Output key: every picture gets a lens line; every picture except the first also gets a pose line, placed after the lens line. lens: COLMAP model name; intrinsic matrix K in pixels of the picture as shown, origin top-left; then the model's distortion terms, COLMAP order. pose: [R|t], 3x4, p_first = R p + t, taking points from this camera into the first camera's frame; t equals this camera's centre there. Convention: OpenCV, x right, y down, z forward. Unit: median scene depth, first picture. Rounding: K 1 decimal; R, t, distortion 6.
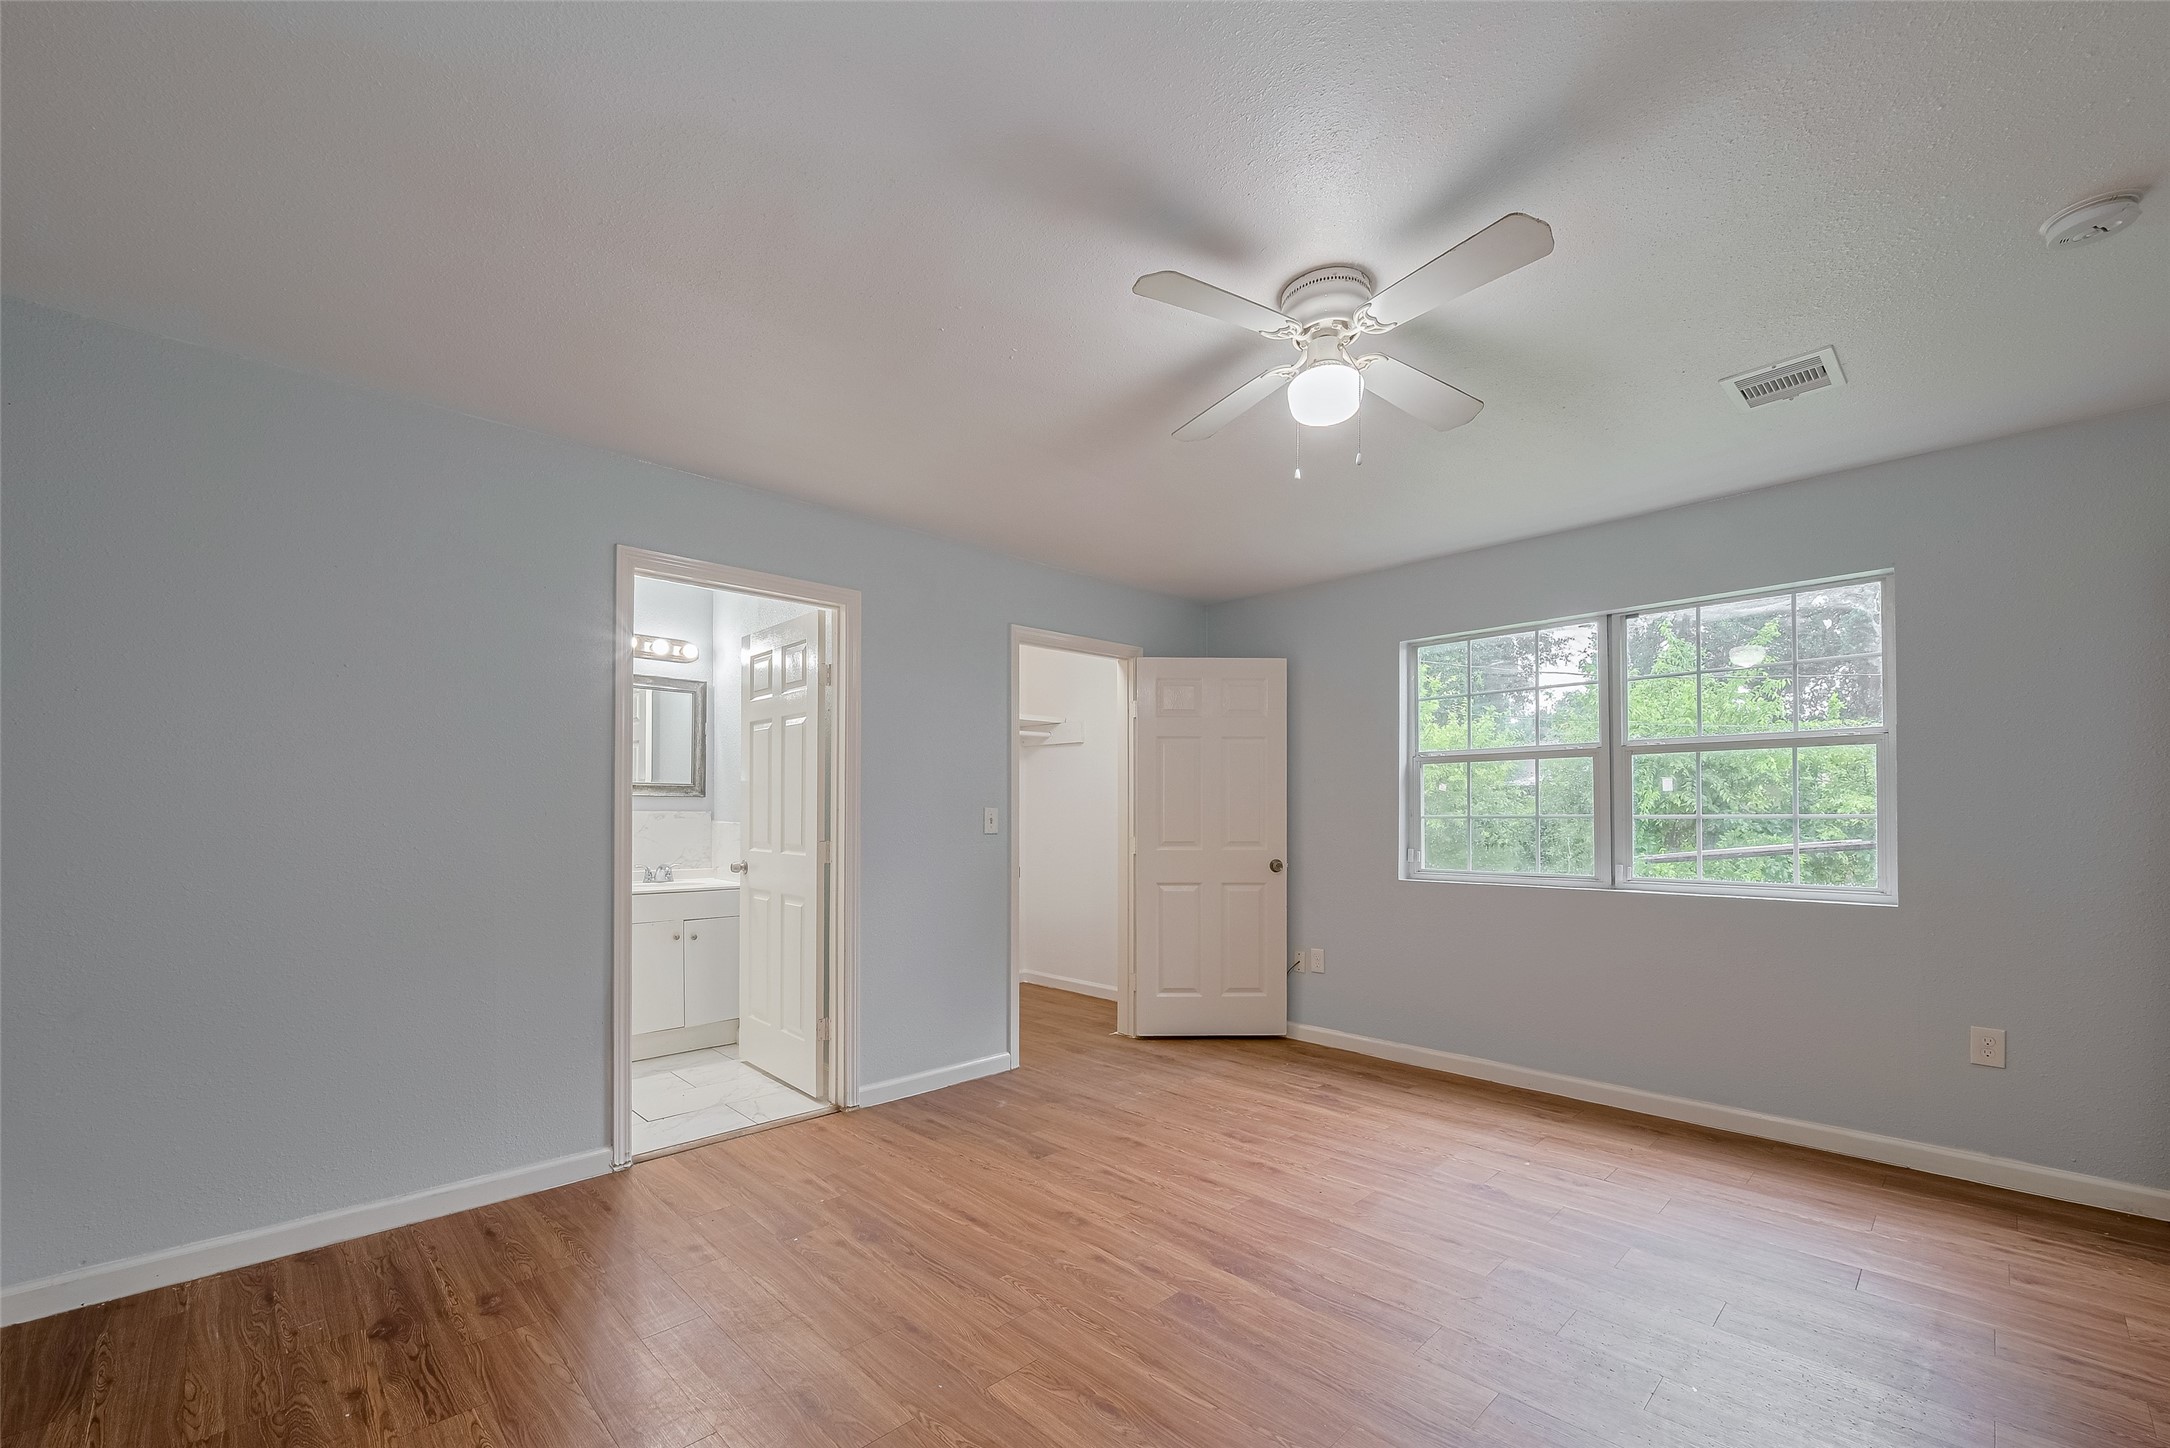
lens RADIAL K [[897.6, 0, 1082.6], [0, 897.6, 803.0], [0, 0, 1]] dist [-0.000322, 0.000088]
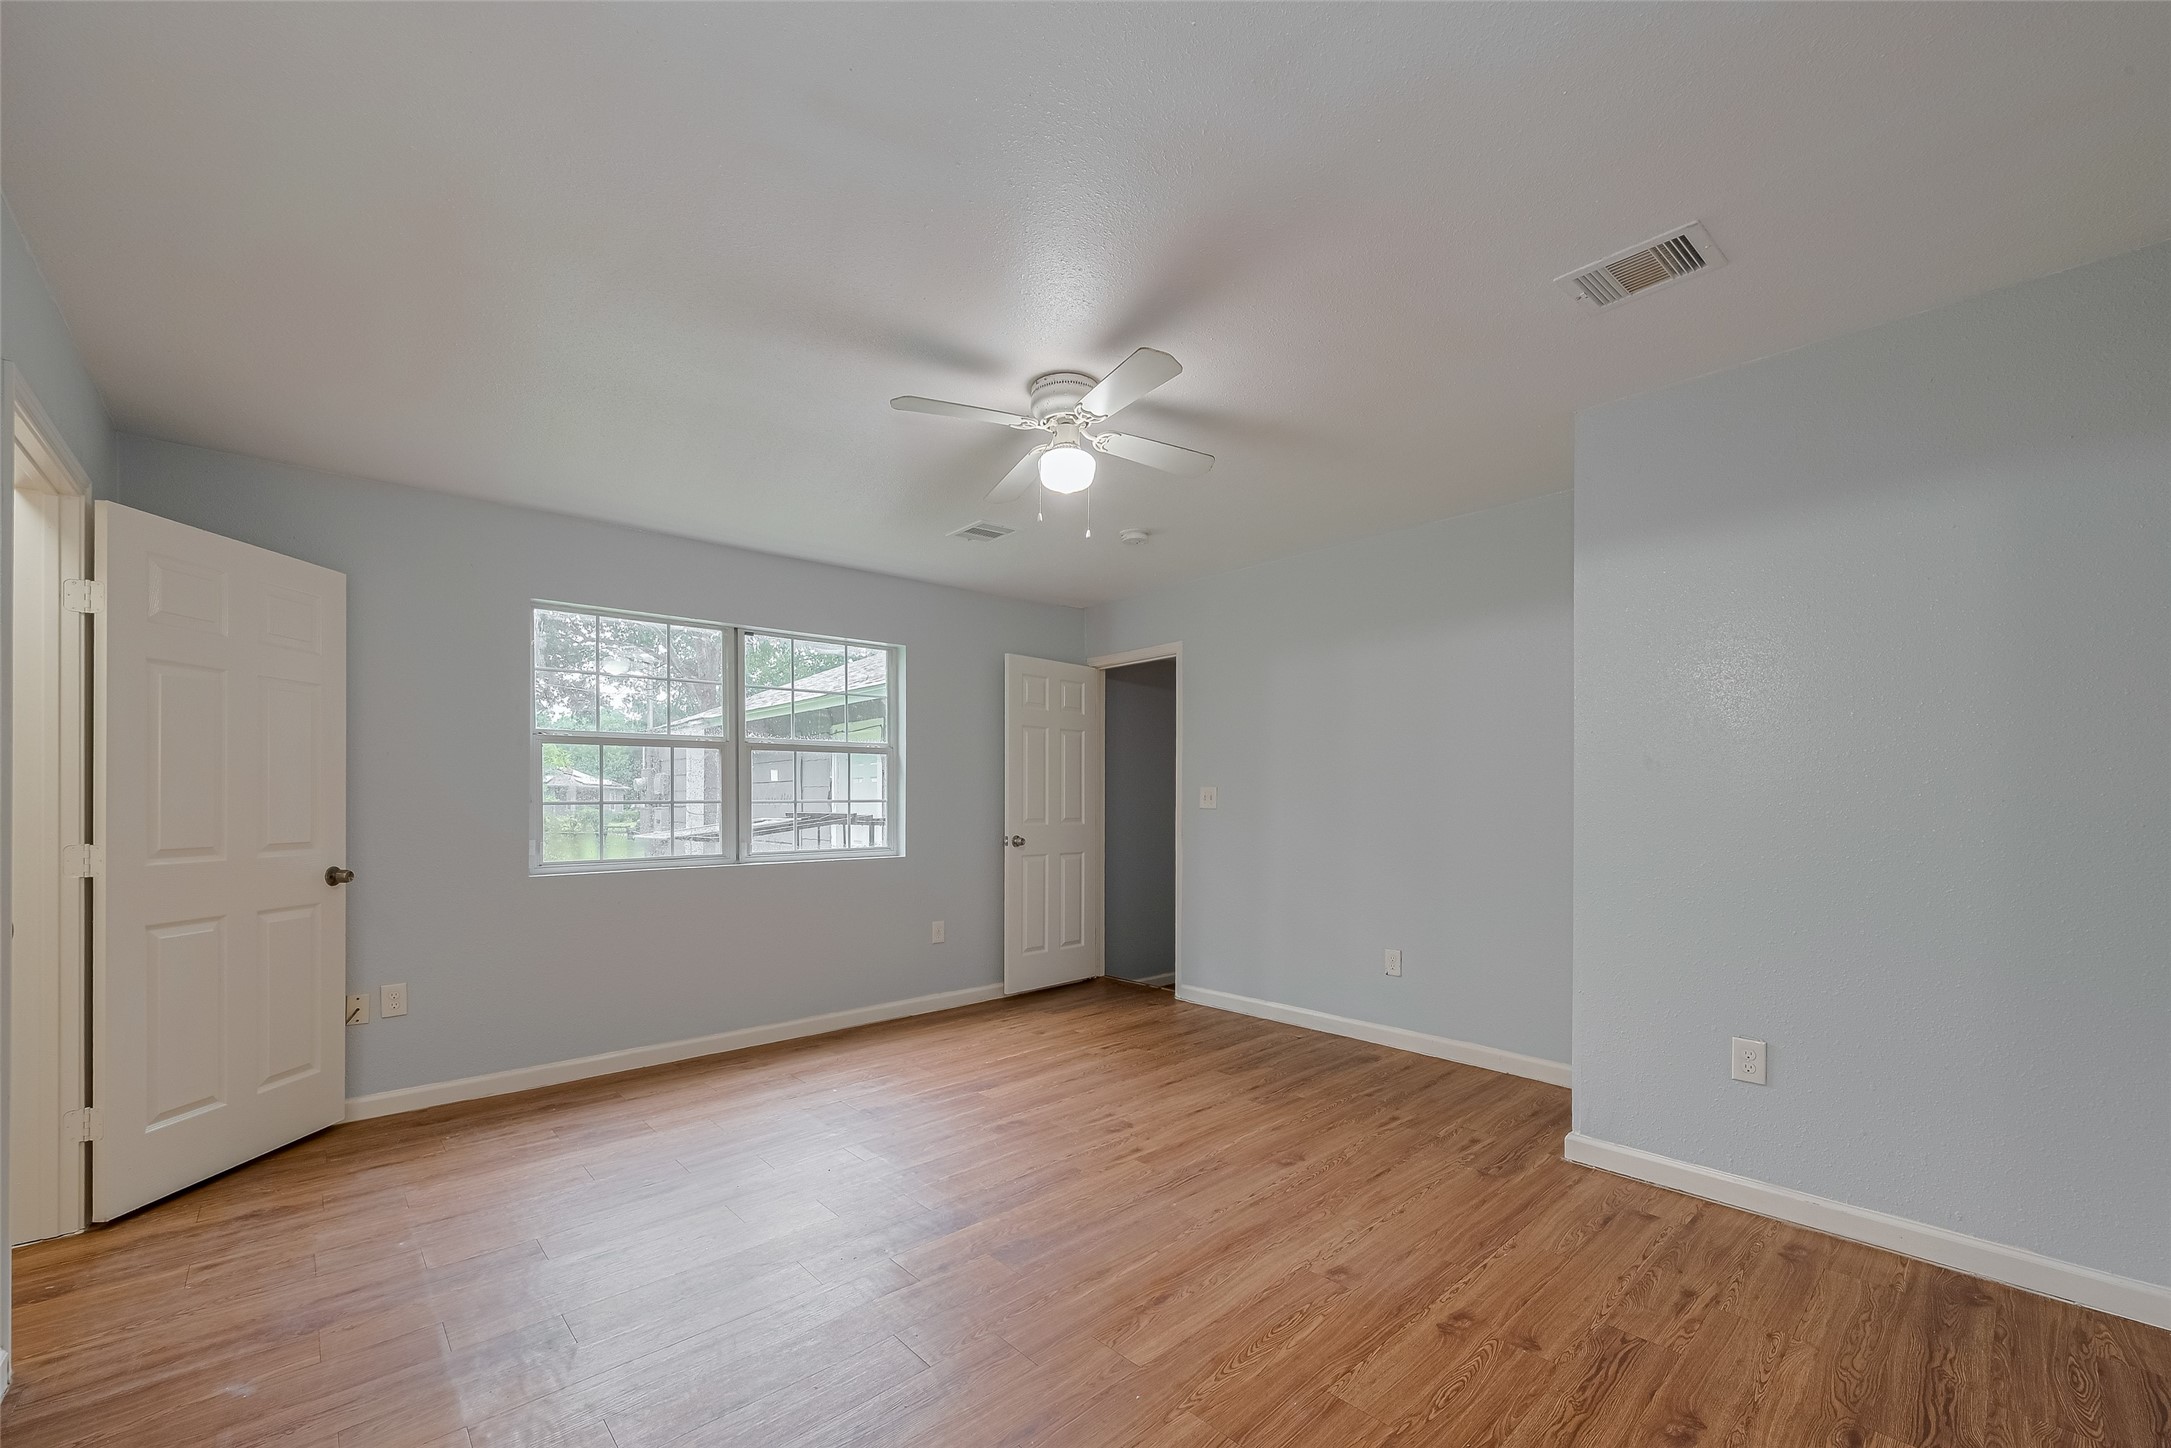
lens RADIAL K [[882.5, 0, 1092.9], [0, 882.5, 795.7], [0, 0, 1]] dist [0.000363, 0.000143]
pose [[0.027843, 0.001972, 0.999610, -0.535819], [-0.013642, 0.999906, -0.001592, 0.002655], [-0.999519, -0.013592, 0.027867, 0.496428]]
